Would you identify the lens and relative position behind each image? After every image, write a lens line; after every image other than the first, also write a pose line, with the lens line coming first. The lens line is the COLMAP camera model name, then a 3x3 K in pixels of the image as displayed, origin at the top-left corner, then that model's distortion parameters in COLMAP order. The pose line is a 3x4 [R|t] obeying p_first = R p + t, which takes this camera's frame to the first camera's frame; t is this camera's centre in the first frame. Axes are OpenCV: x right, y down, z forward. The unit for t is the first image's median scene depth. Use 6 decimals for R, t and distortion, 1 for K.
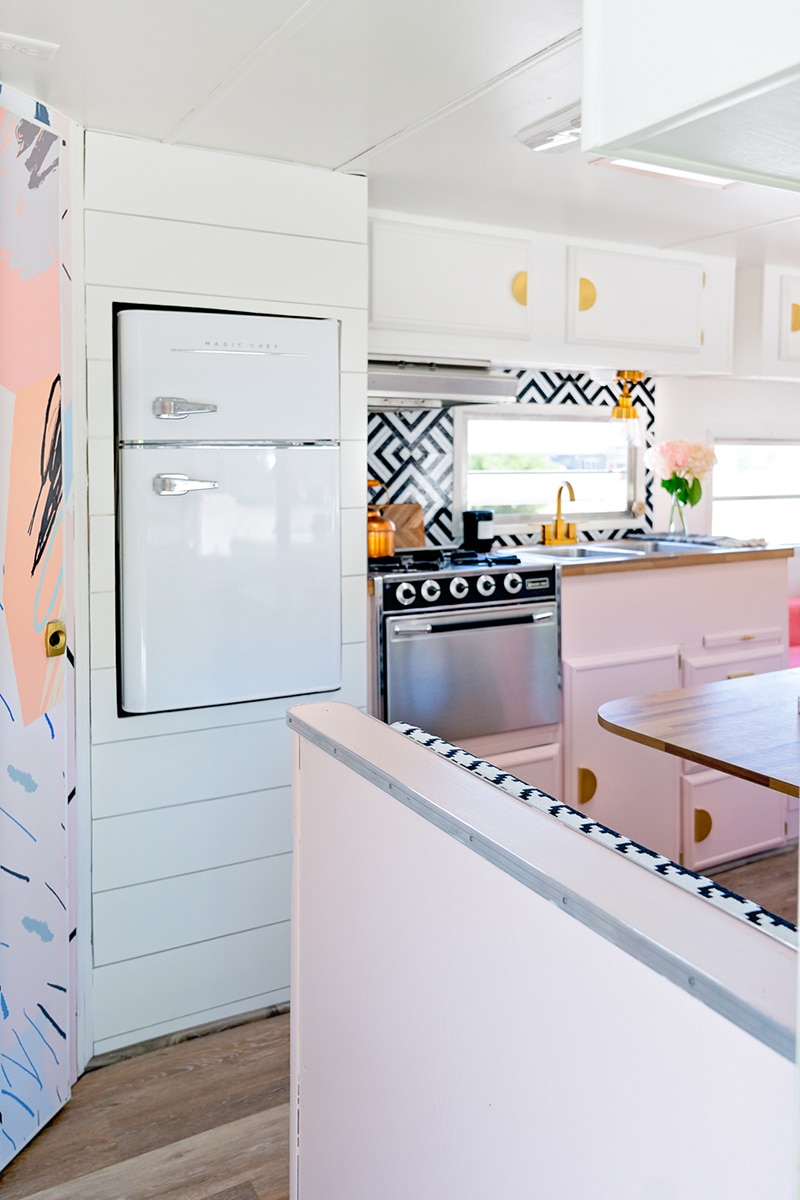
lens RADIAL K [[957.6, 0, 435.0], [0, 957.6, 601.3], [0, 0, 1]] dist [0.006655, 0.007465]
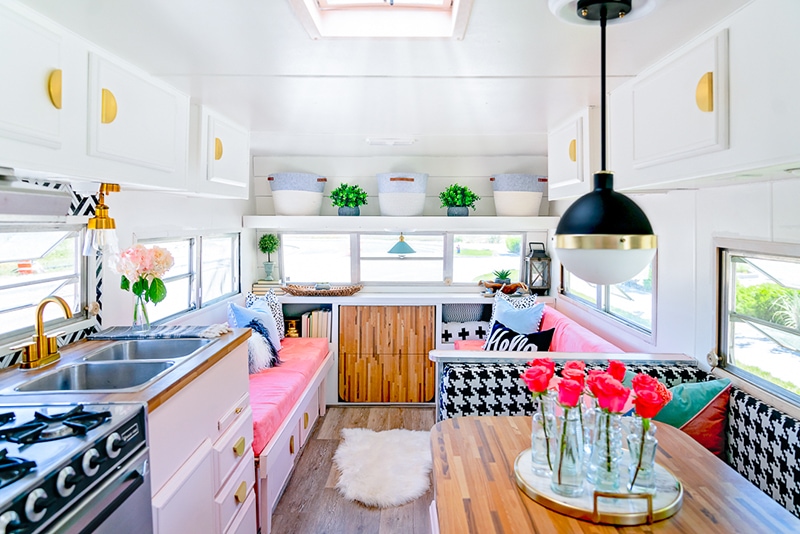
lens RADIAL K [[565.9, 0, 400.0], [0, 565.9, 267.0], [0, 0, 1]] dist [-0.004964, 0.000889]
pose [[0.508416, -0.069815, 0.858277, -0.158162], [0.125505, 0.992073, 0.006353, -0.112124], [-0.851916, 0.104488, 0.513148, 0.414974]]
